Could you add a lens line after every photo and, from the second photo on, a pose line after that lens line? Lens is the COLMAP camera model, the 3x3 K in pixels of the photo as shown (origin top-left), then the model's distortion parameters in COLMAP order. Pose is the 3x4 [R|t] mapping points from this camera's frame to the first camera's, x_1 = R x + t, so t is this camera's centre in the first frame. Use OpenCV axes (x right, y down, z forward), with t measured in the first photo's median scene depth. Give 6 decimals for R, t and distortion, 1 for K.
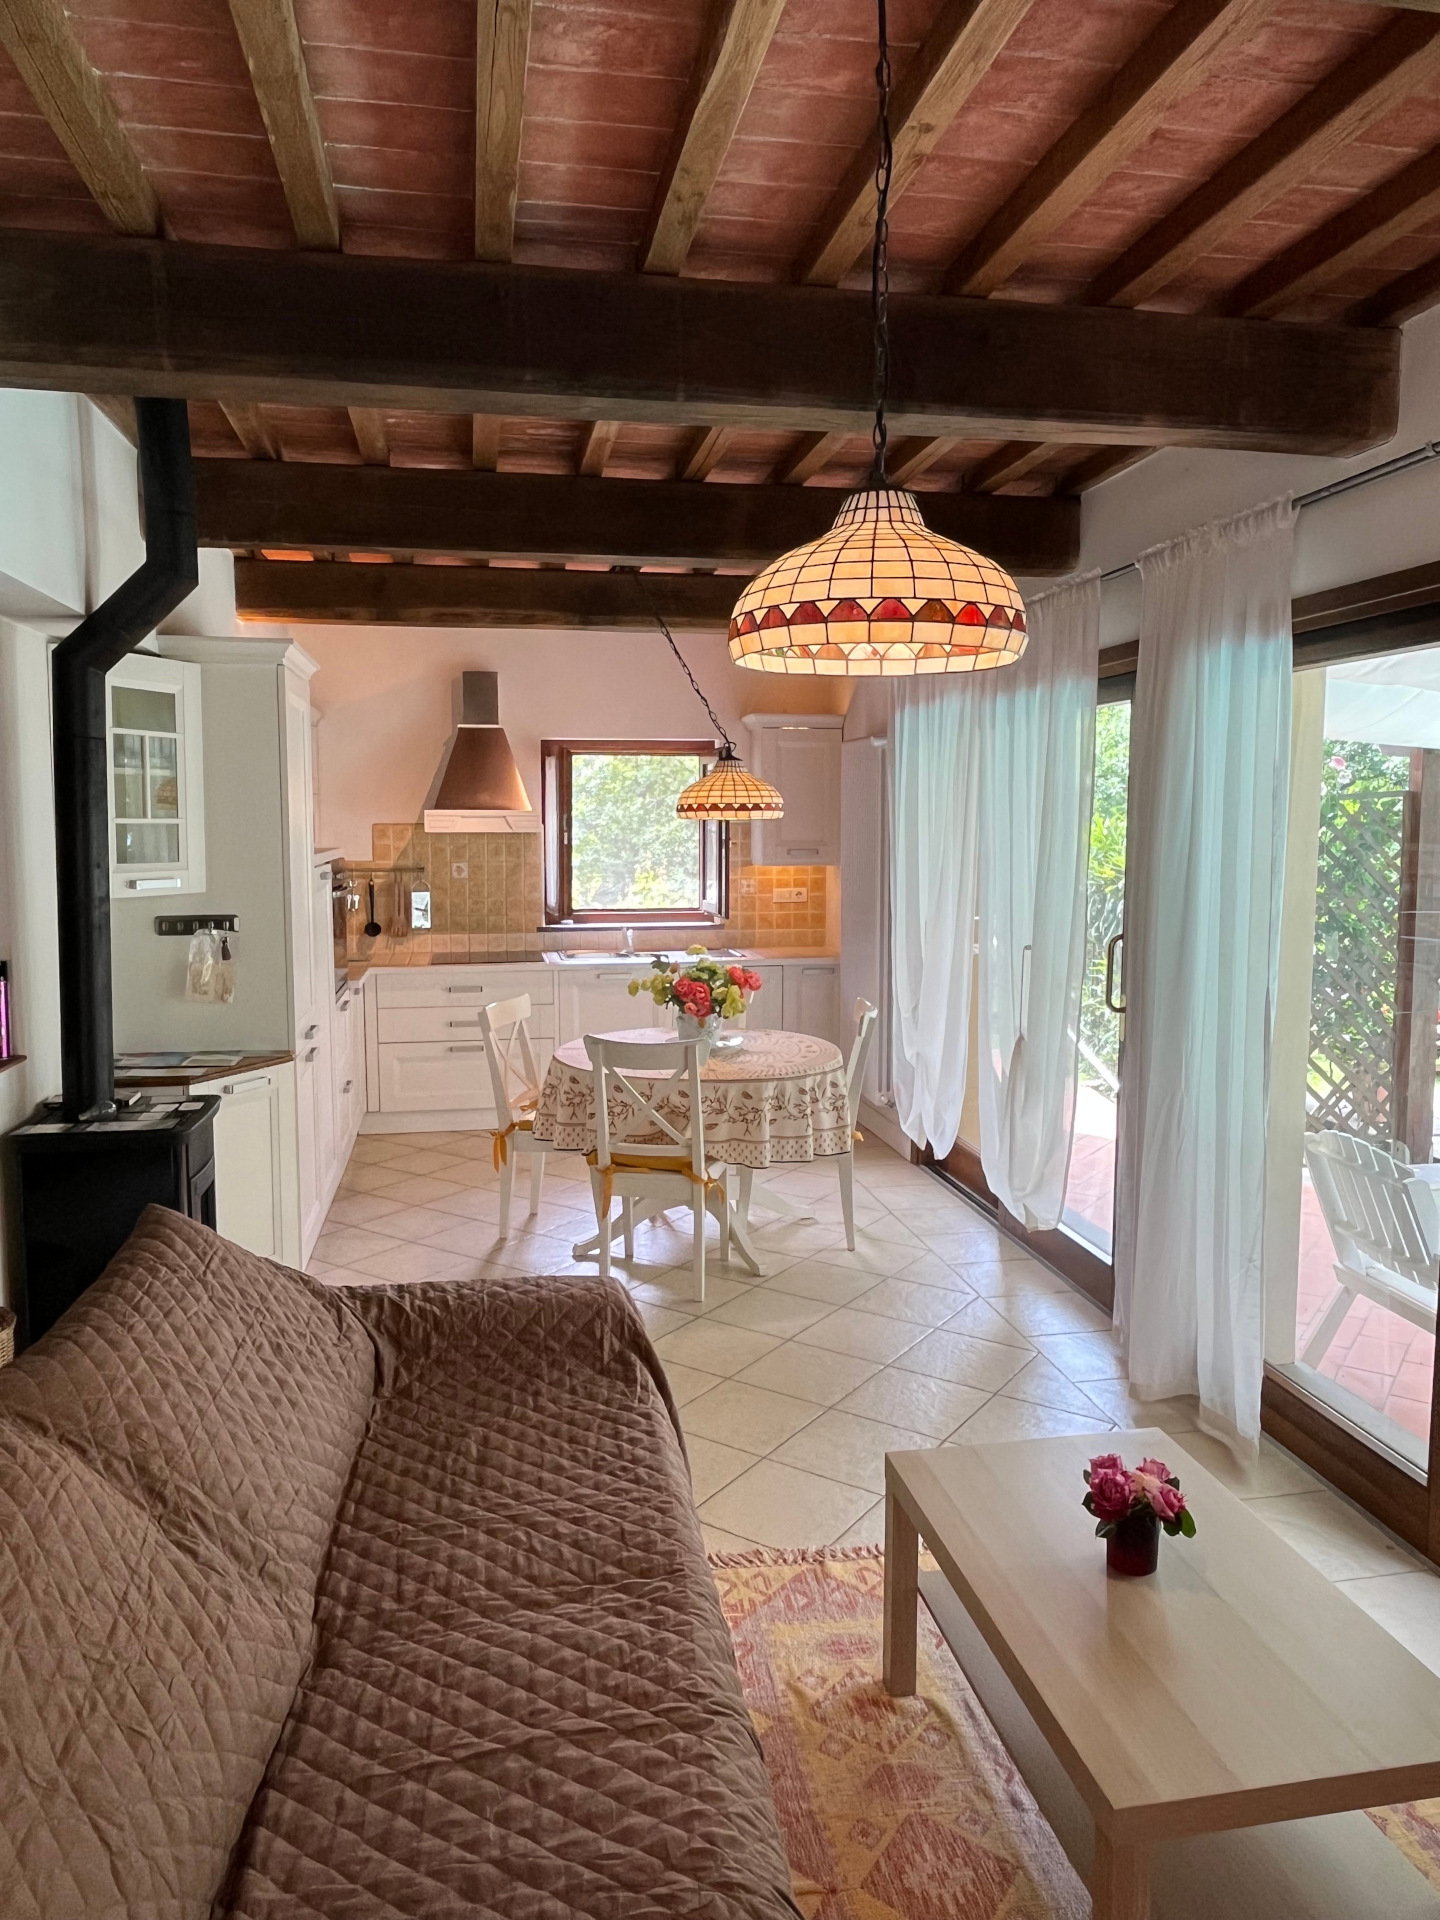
lens RADIAL K [[1329.7, 0, 730.0], [0, 1329.7, 955.5], [0, 0, 1]] dist [-0.003167, 0.000751]
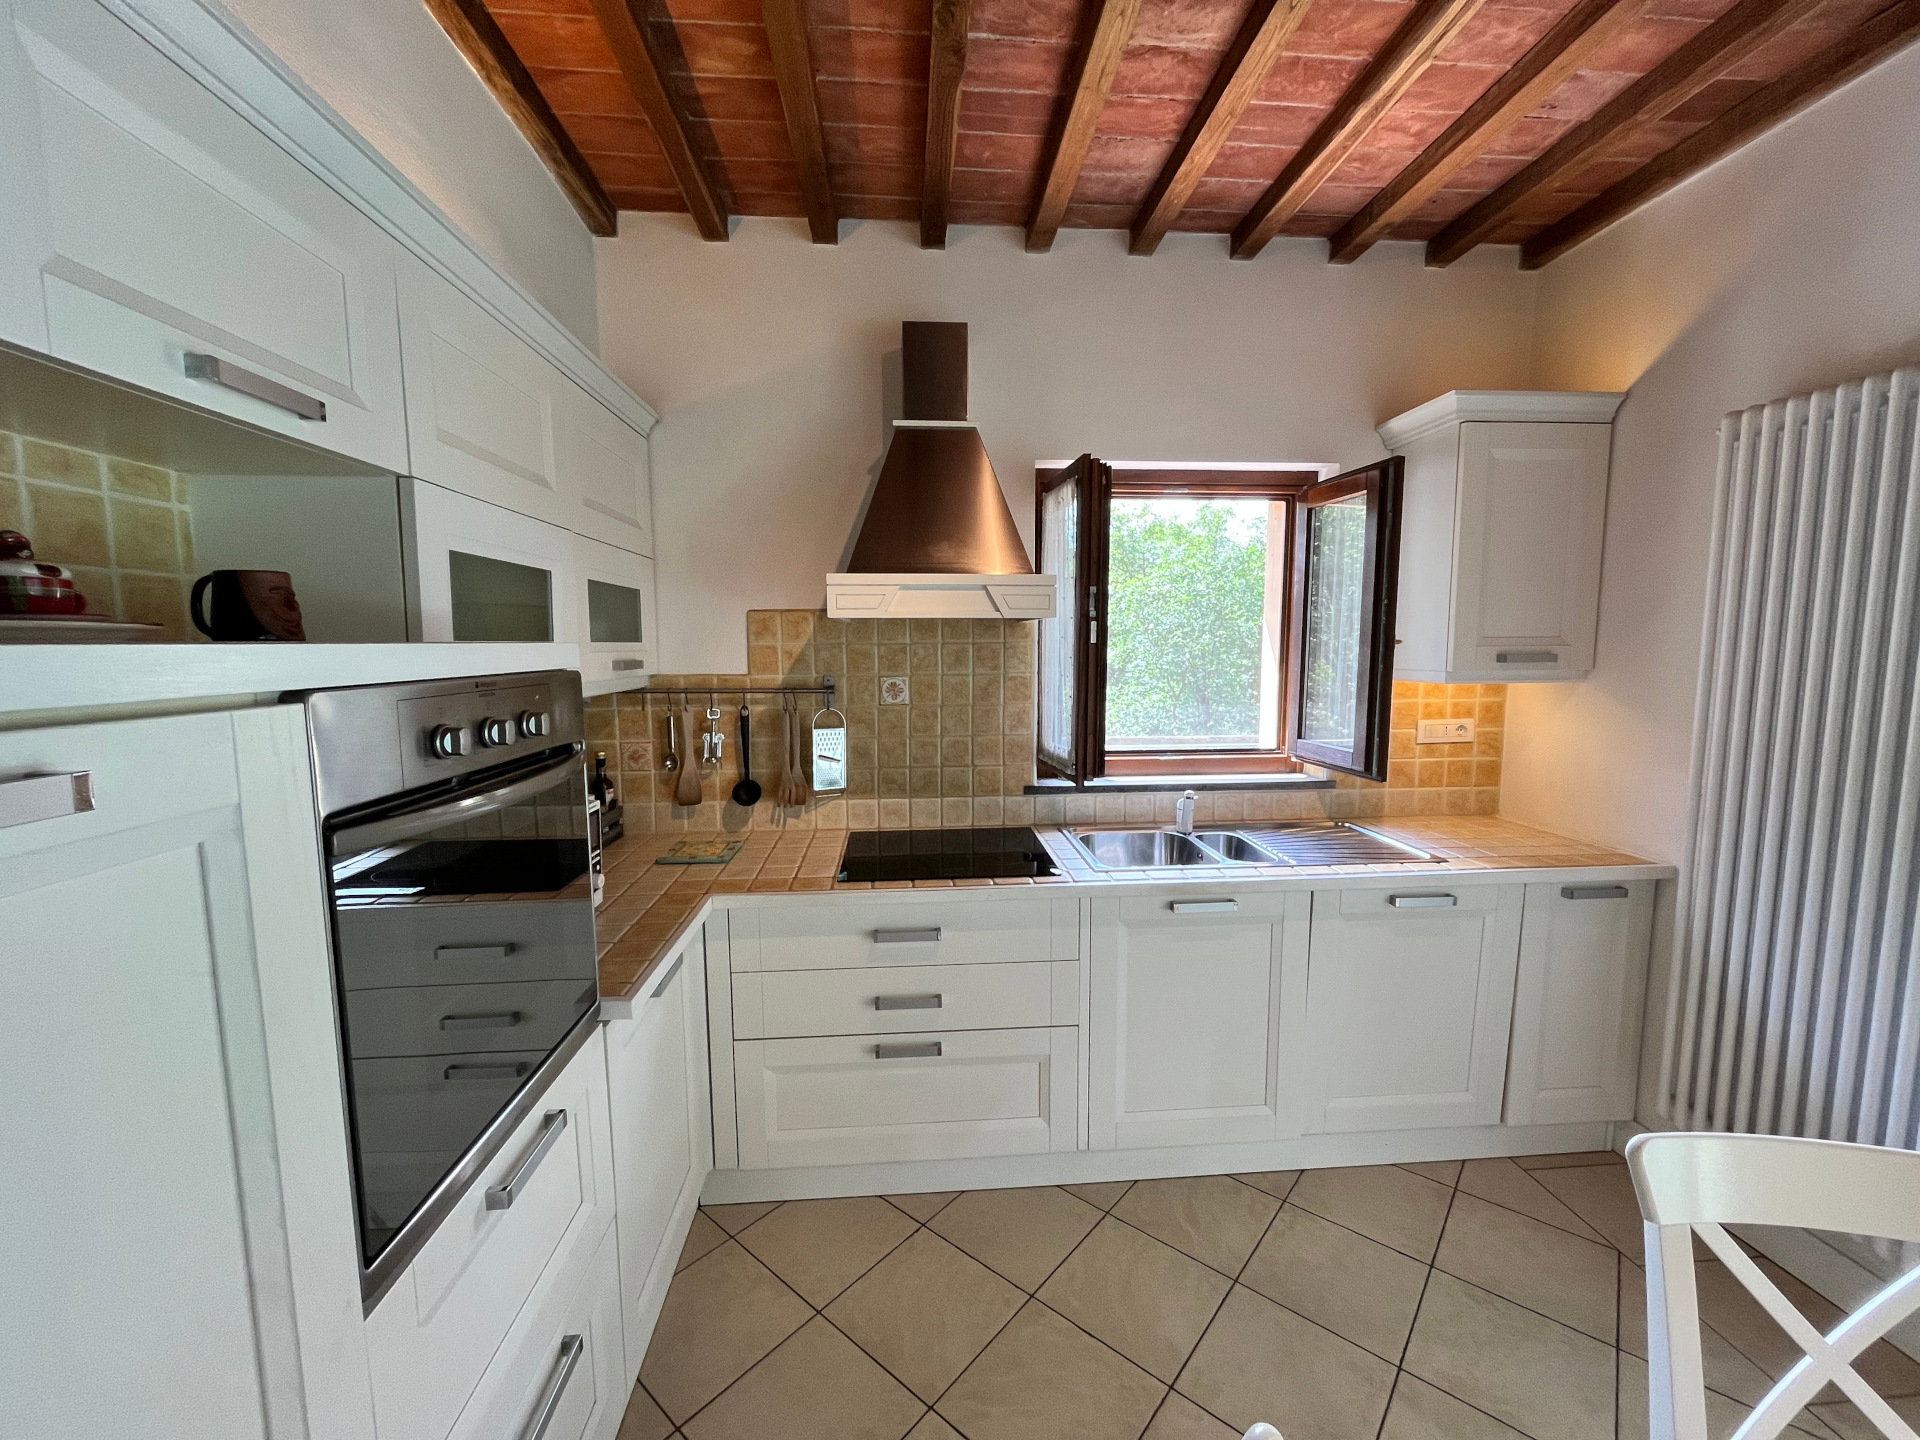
lens RADIAL K [[782.0, 0, 962.3], [0, 782.0, 731.3], [0, 0, 1]] dist [0.009006, 0.000000]
pose [[0.993855, 0.007744, -0.110417, -0.186067], [-0.006752, 0.999933, 0.009354, -0.067692], [0.110482, -0.008551, 0.993841, 0.905541]]
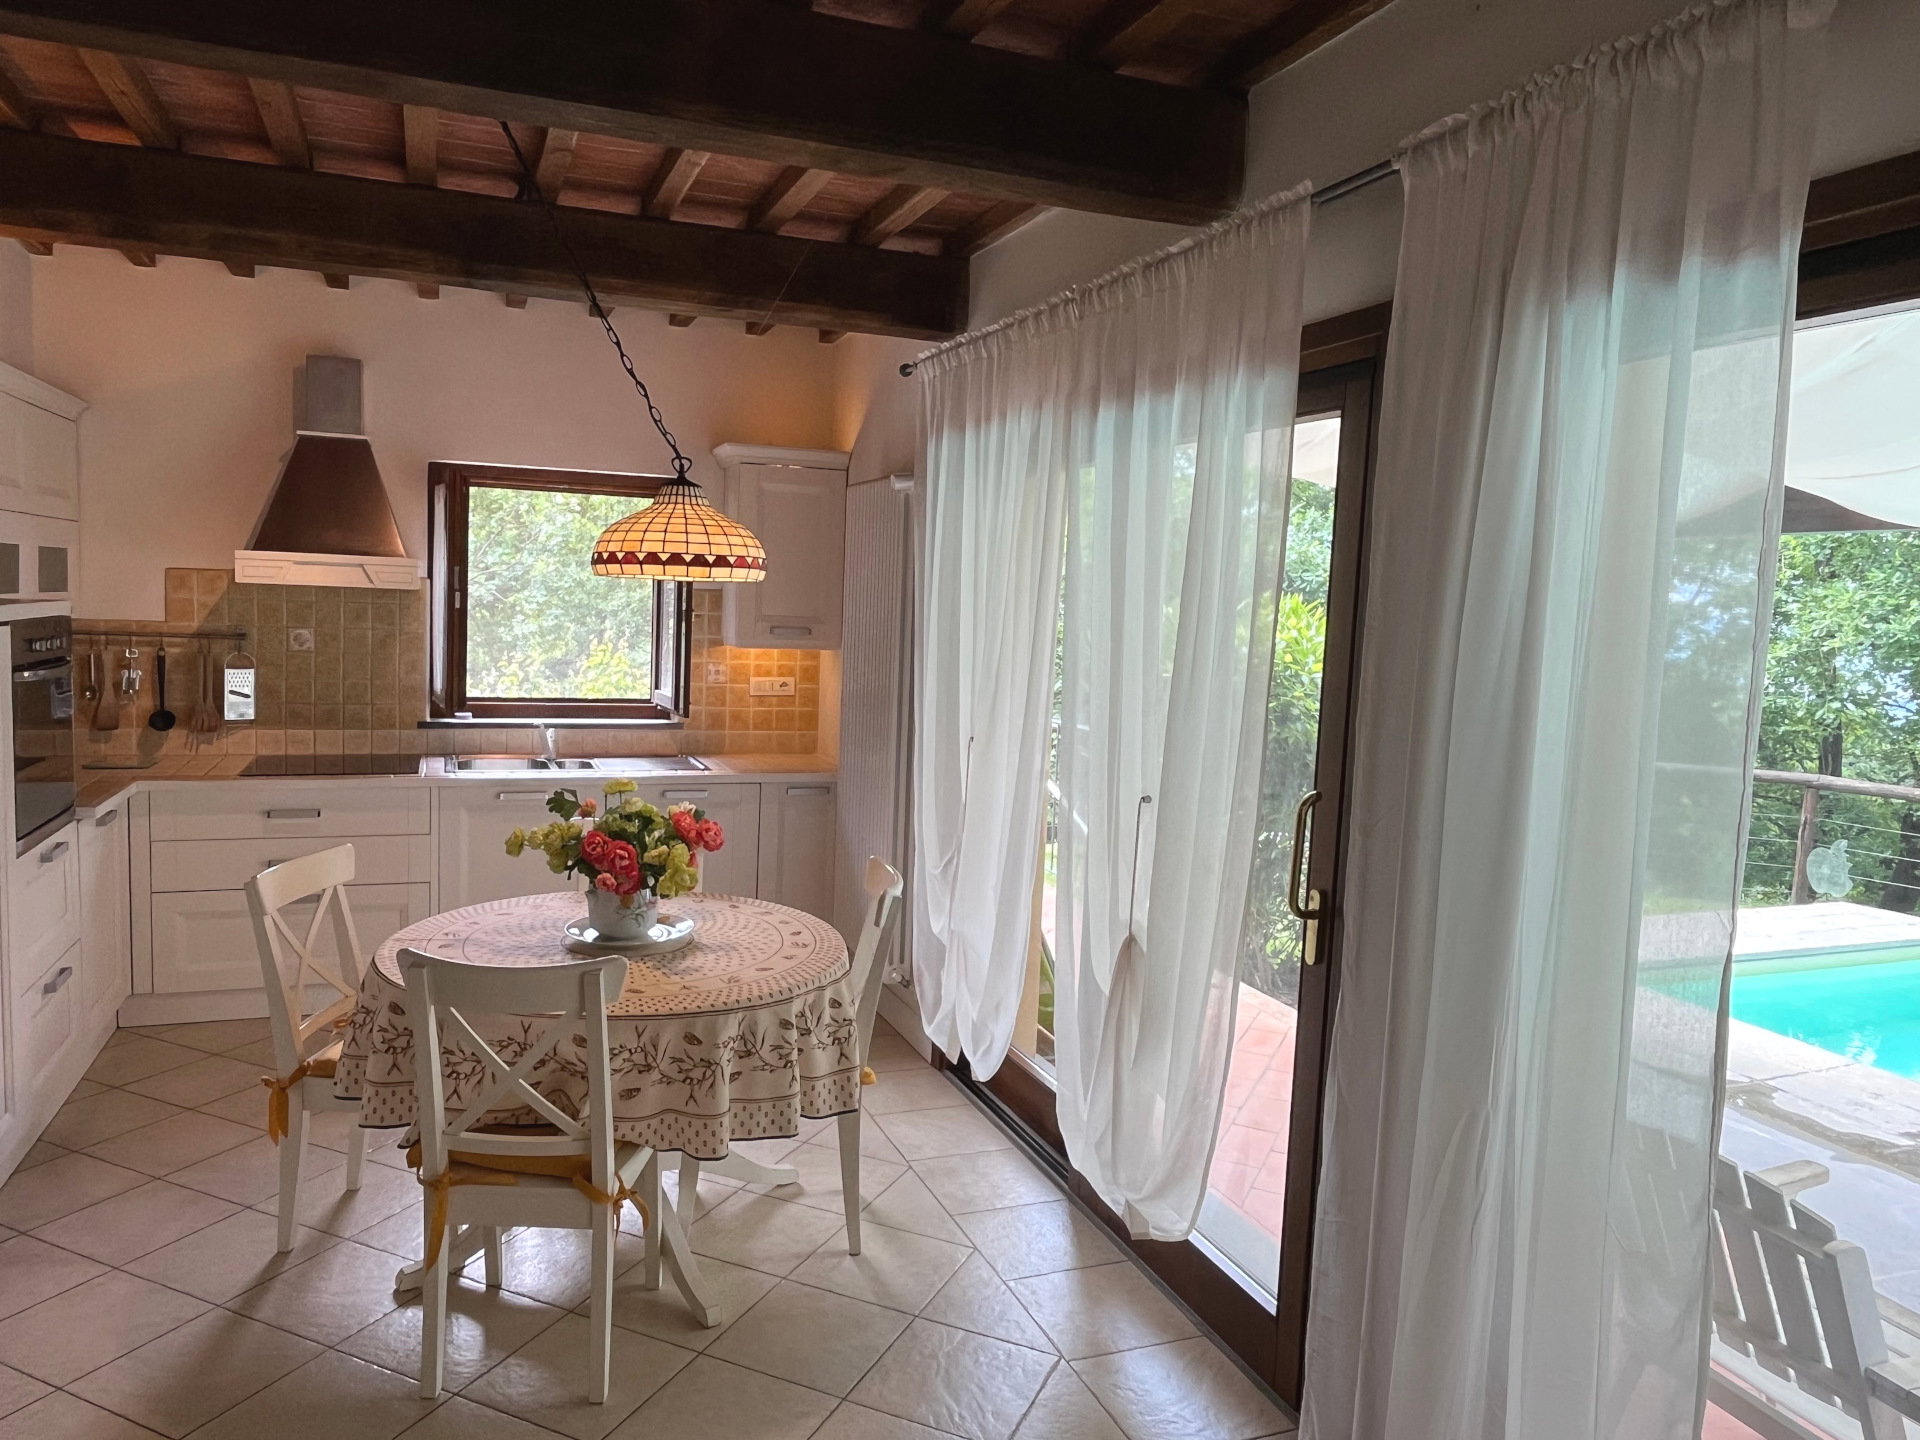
lens RADIAL K [[1329.7, 0, 955.9], [0, 1329.7, 722.8], [0, 0, 1]] dist [-0.003167, 0.000751]
pose [[0.982960, 0.023817, 0.182269, 0.014530], [-0.022866, 0.999712, -0.007318, -0.030797], [-0.182390, 0.003026, 0.983222, 0.332159]]
